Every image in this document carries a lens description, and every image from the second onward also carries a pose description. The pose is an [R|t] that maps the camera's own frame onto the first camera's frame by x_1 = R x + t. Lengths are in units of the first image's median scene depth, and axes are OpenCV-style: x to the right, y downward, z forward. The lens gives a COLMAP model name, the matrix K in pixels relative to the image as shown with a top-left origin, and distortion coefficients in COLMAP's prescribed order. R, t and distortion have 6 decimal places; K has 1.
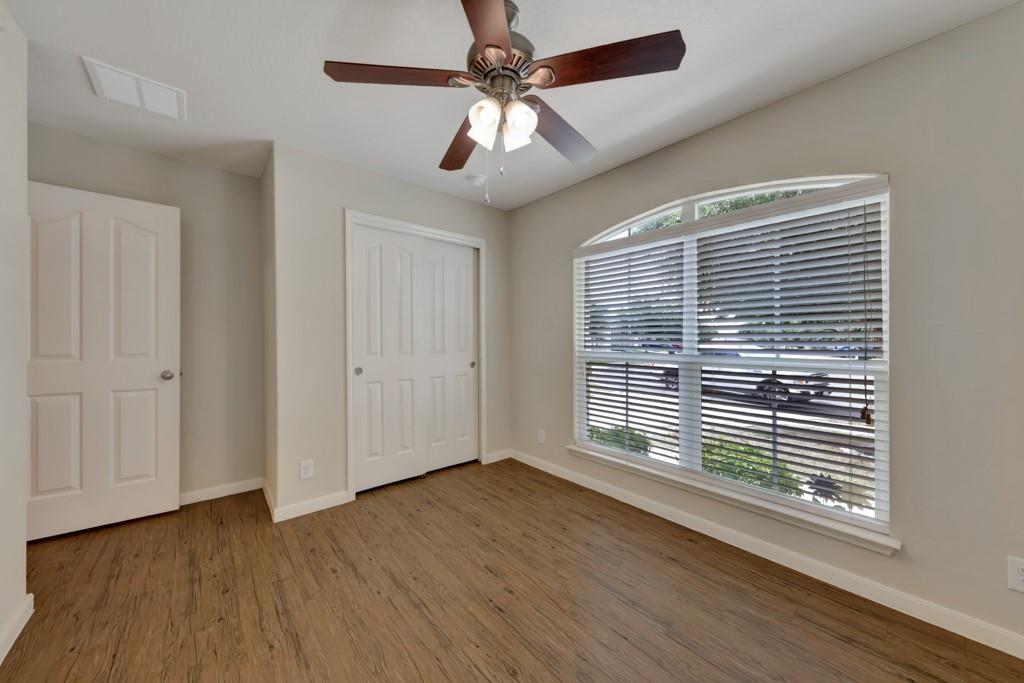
lens RADIAL K [[356.9, 0, 512.7], [0, 356.9, 341.2], [0, 0, 1]] dist [0.002882, -0.001597]
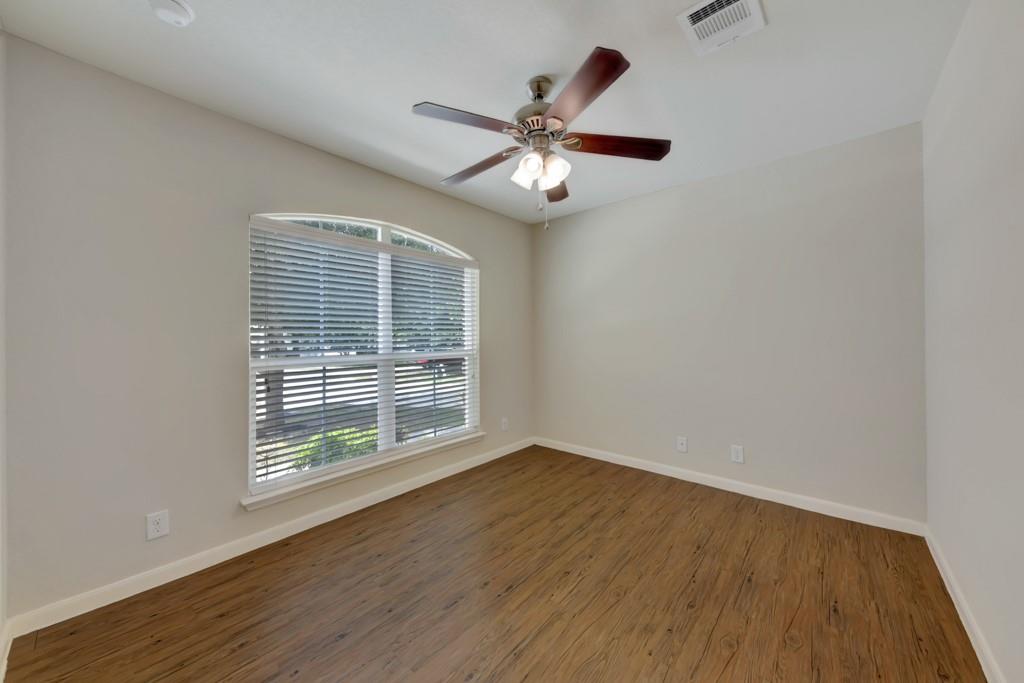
lens RADIAL K [[356.9, 0, 512.3], [0, 356.9, 335.5], [0, 0, 1]] dist [0.002882, -0.001597]
pose [[-0.138107, 0.003434, 0.990411, -0.840467], [0.018957, 0.999820, -0.000823, -0.014137], [-0.990236, 0.018662, -0.138147, 0.846067]]
